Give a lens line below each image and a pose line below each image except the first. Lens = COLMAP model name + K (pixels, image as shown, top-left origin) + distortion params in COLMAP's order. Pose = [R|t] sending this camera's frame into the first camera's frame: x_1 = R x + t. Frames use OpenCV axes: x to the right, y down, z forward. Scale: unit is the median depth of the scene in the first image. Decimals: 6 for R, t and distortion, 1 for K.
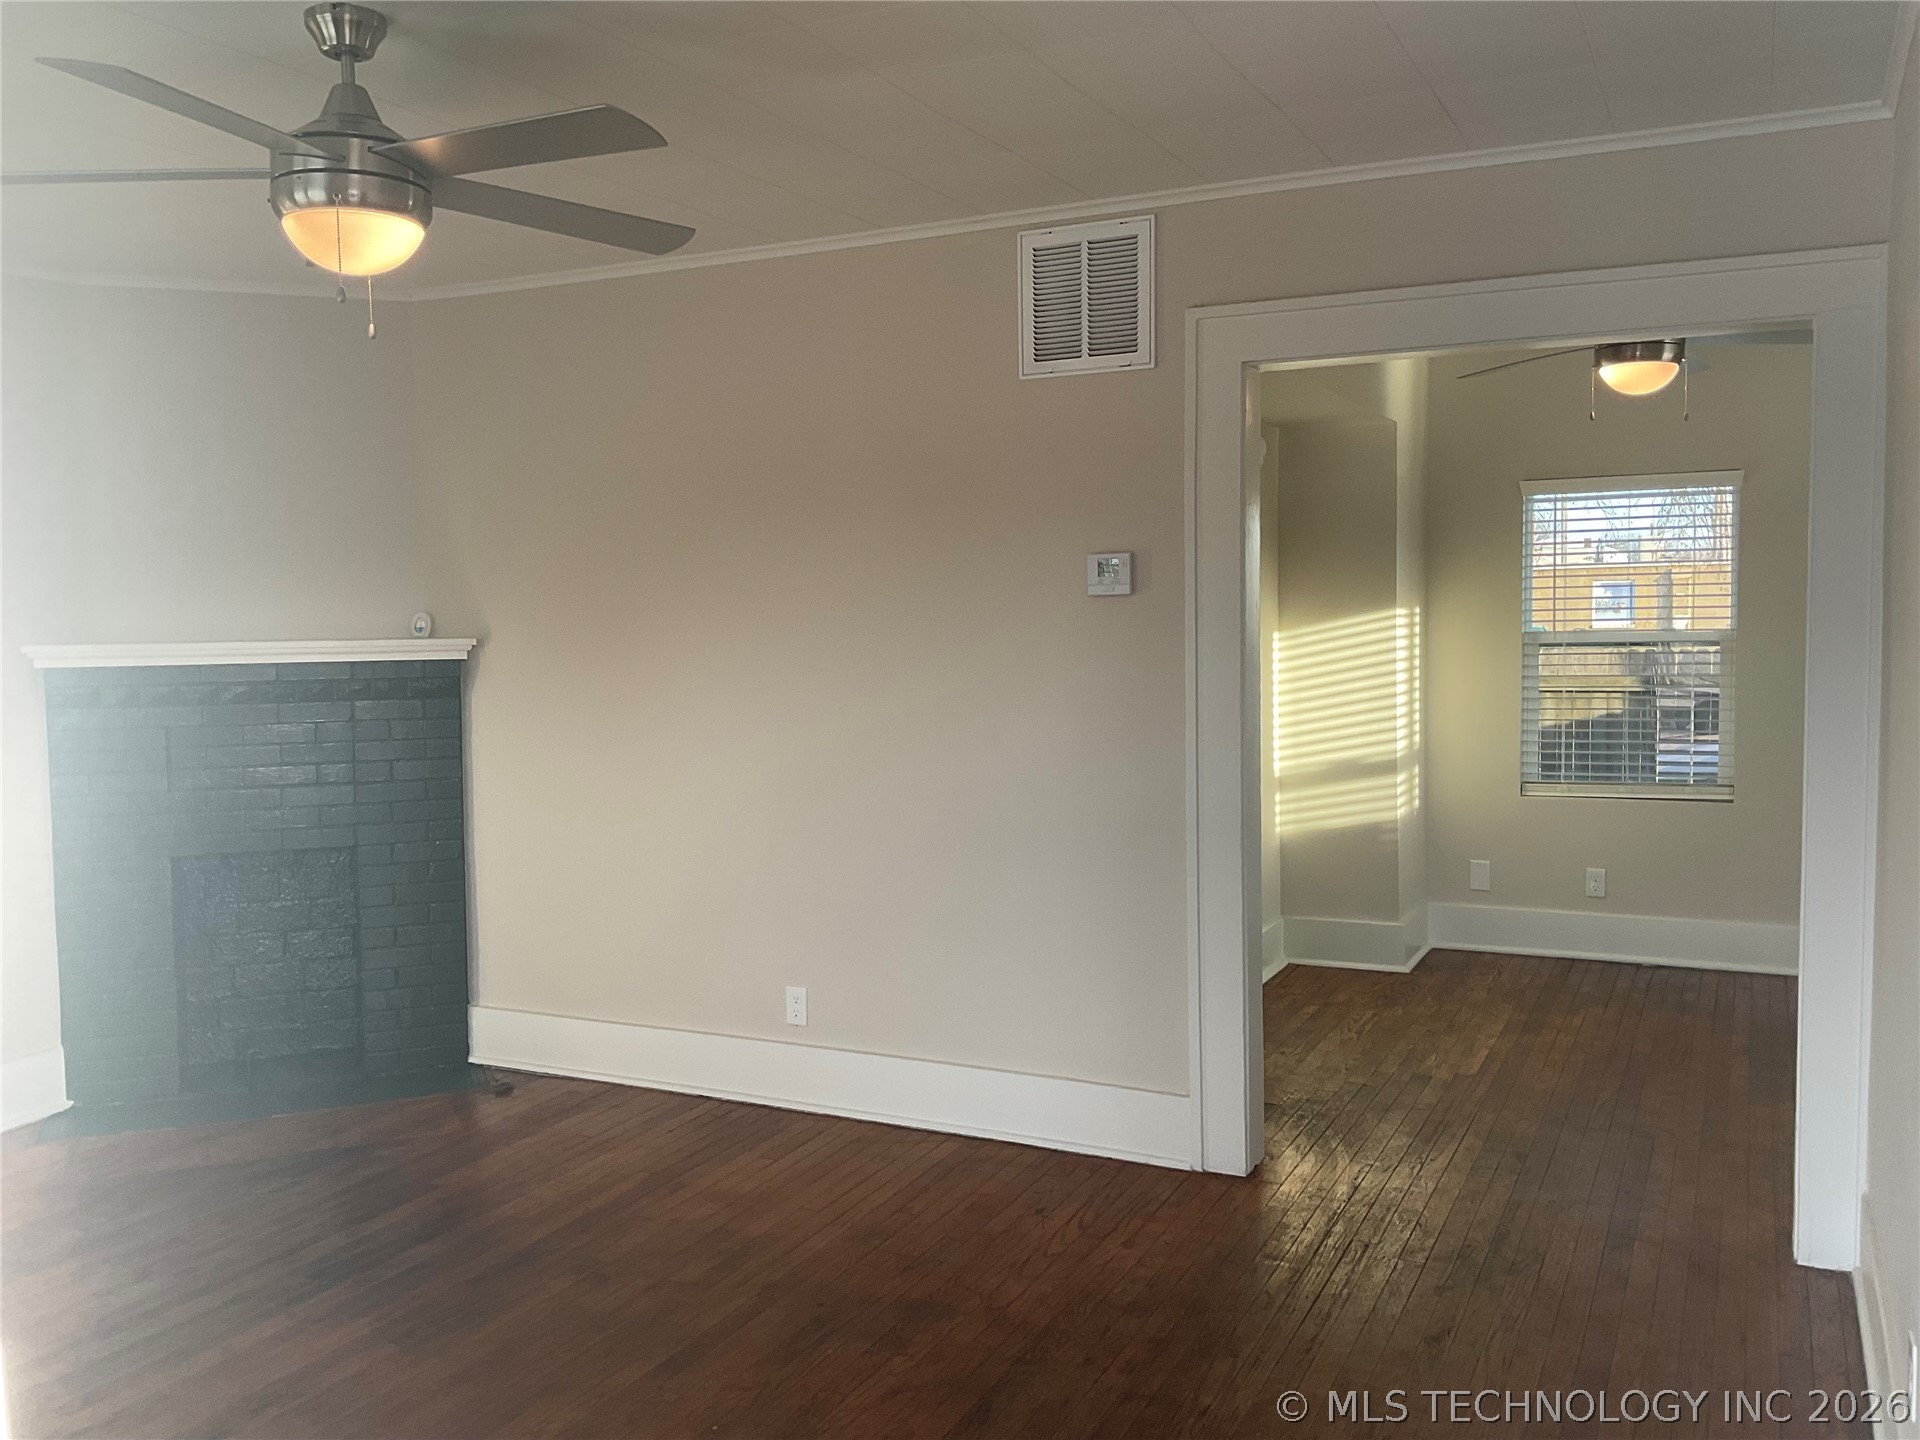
lens RADIAL K [[1586.0, 0, 960.7], [0, 1586.0, 751.3], [0, 0, 1]] dist [0.150299, -0.143452]
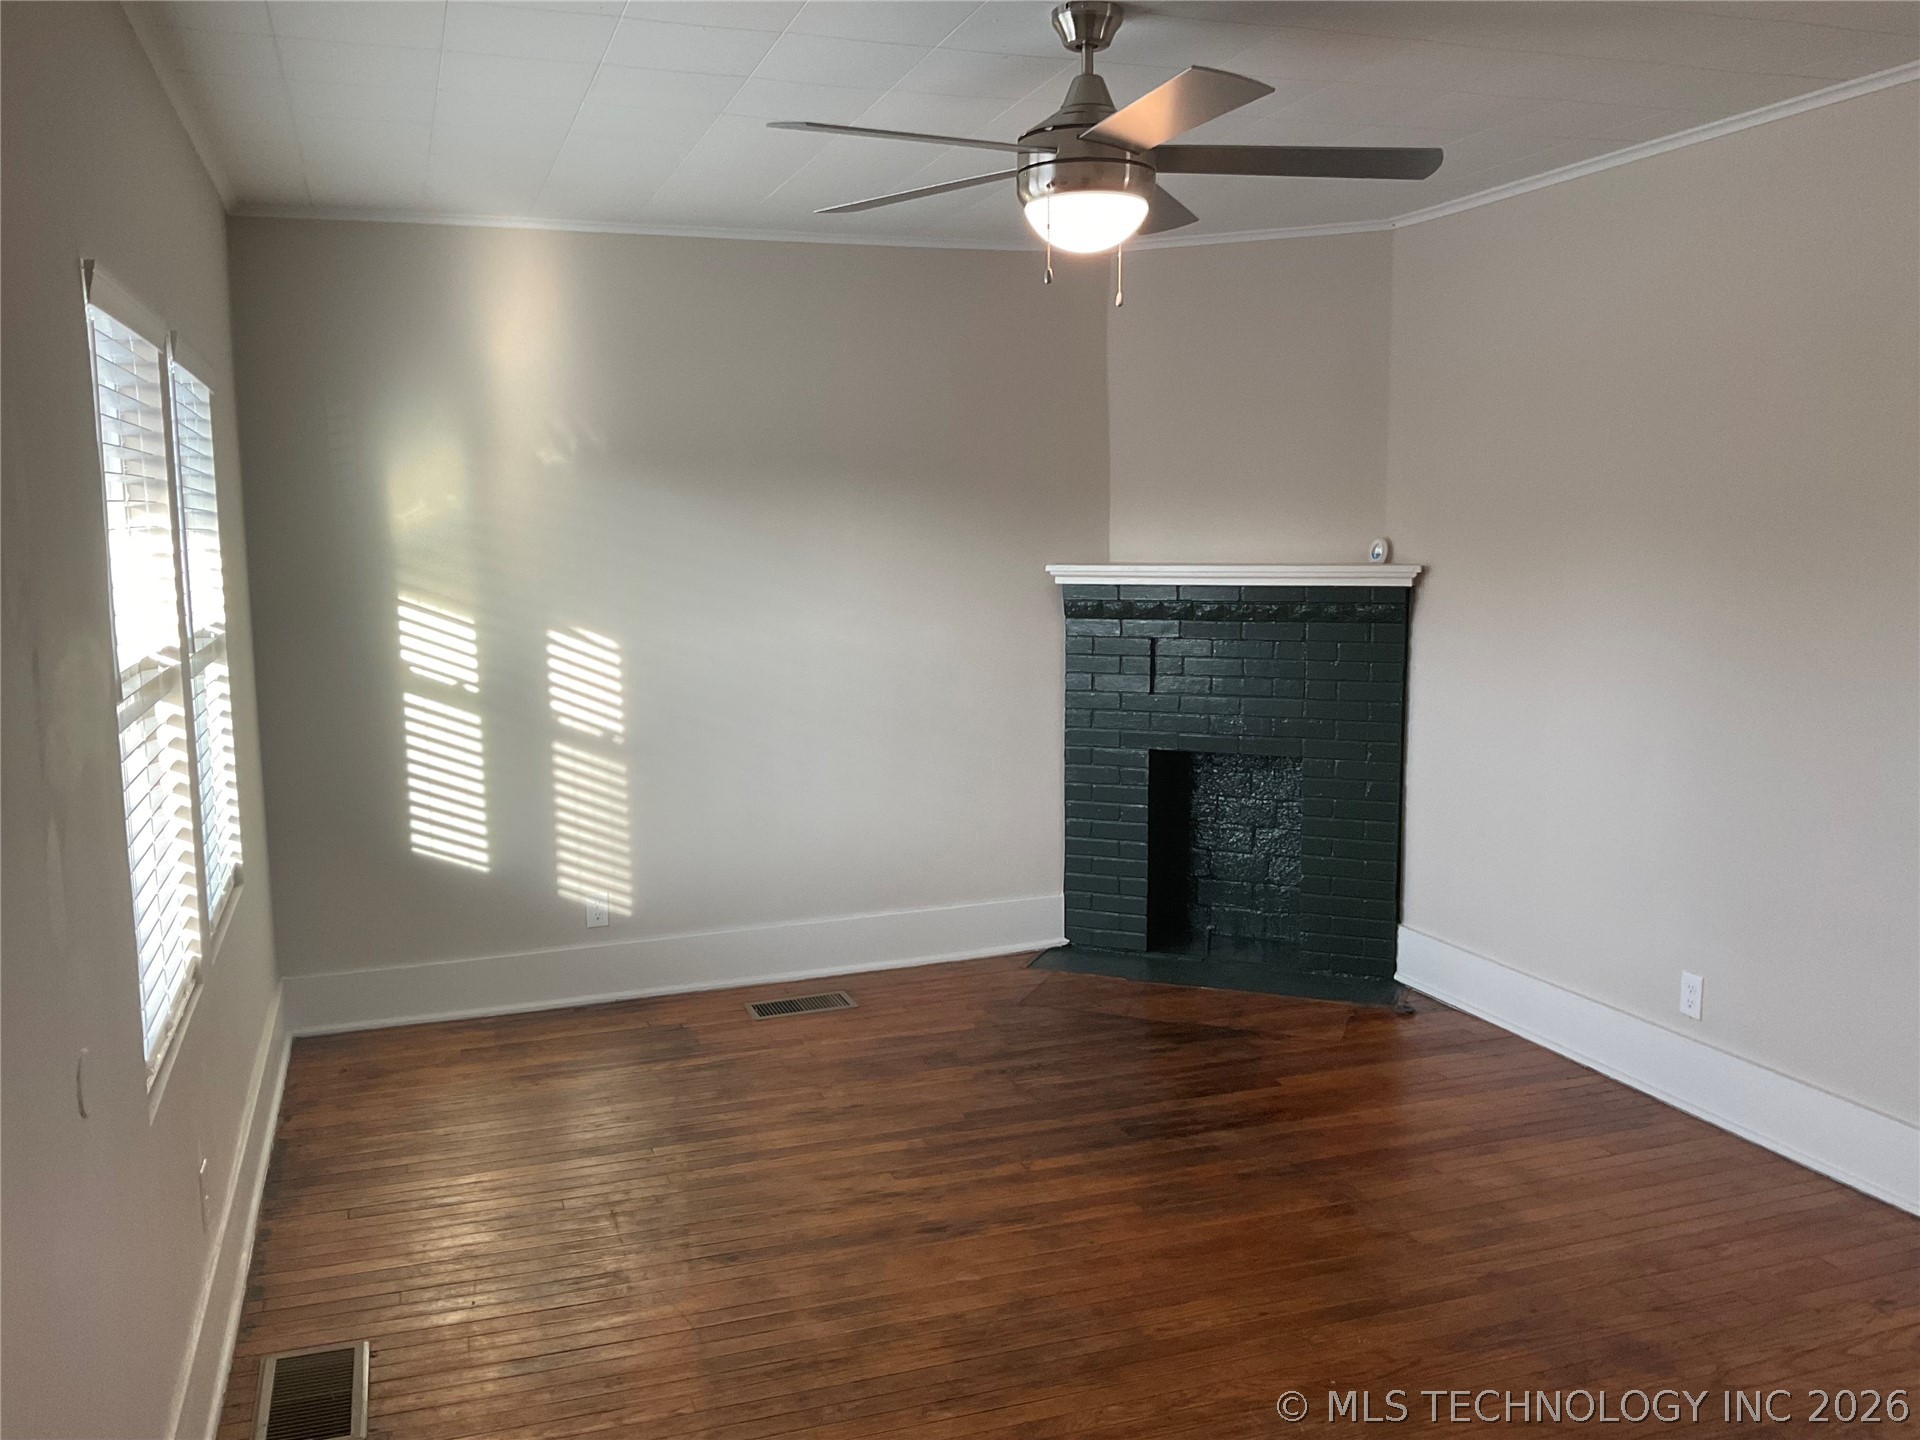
lens RADIAL K [[1586.0, 0, 960.7], [0, 1586.0, 751.3], [0, 0, 1]] dist [0.150299, -0.143452]
pose [[0.762229, 0.109365, -0.638002, 0.150189], [-0.073227, 0.993865, 0.082881, -0.019848], [0.643152, -0.016455, 0.765562, 0.051598]]
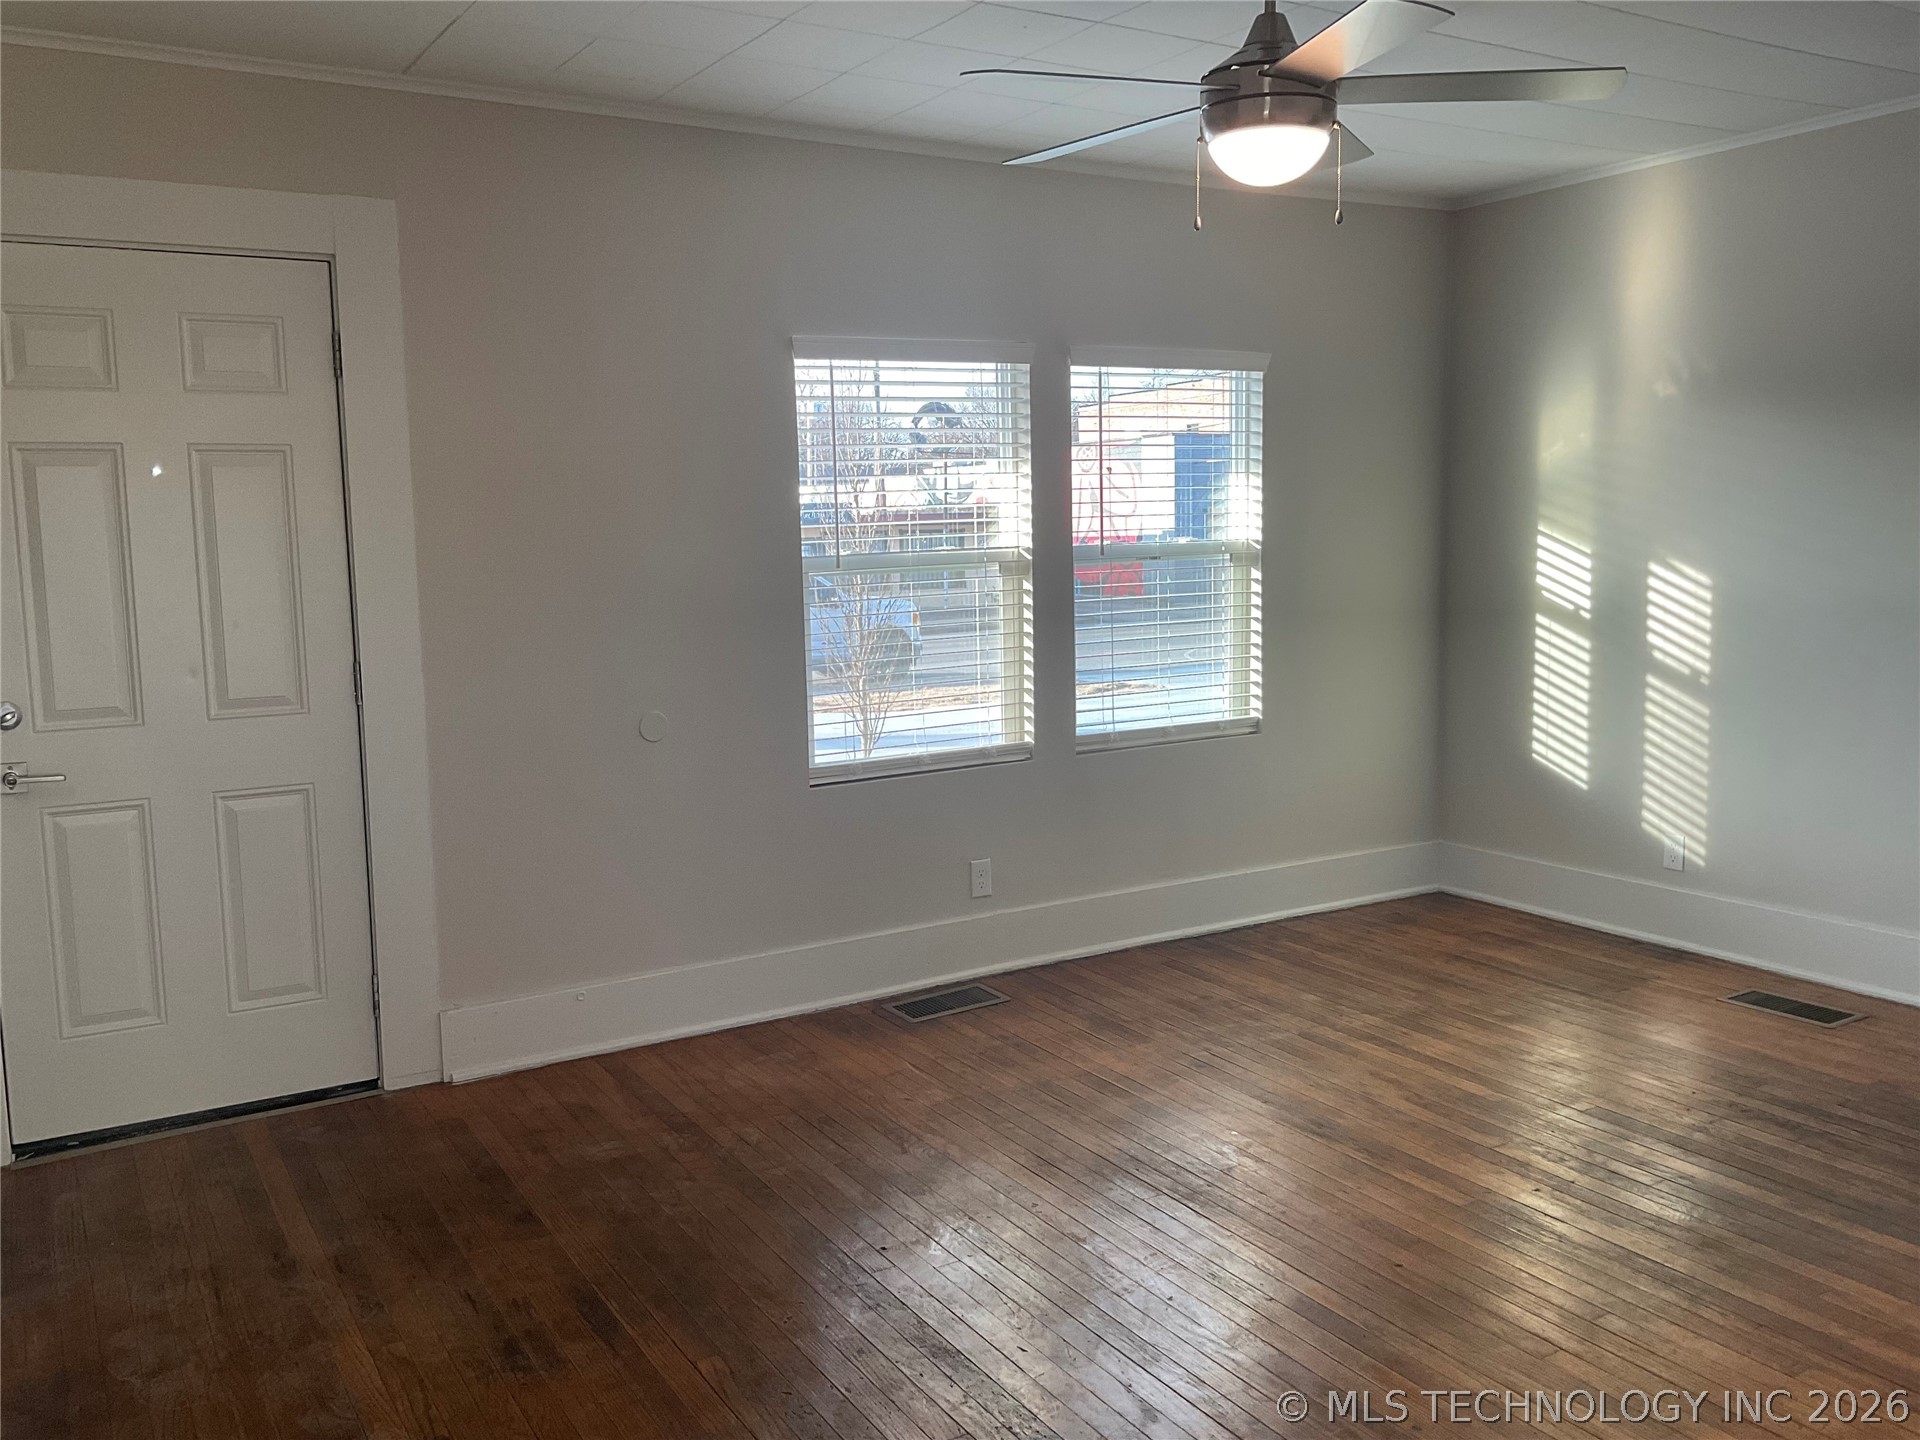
lens RADIAL K [[1645.8, 0, 960.0], [0, 1645.8, 720.0], [0, 0, 1]] dist [0.091184, 0.000075]
pose [[-0.459999, 0.150406, -0.875088, 0.410000], [-0.057842, 0.978380, 0.198564, -0.073513], [0.886033, 0.141956, -0.441354, 0.672185]]
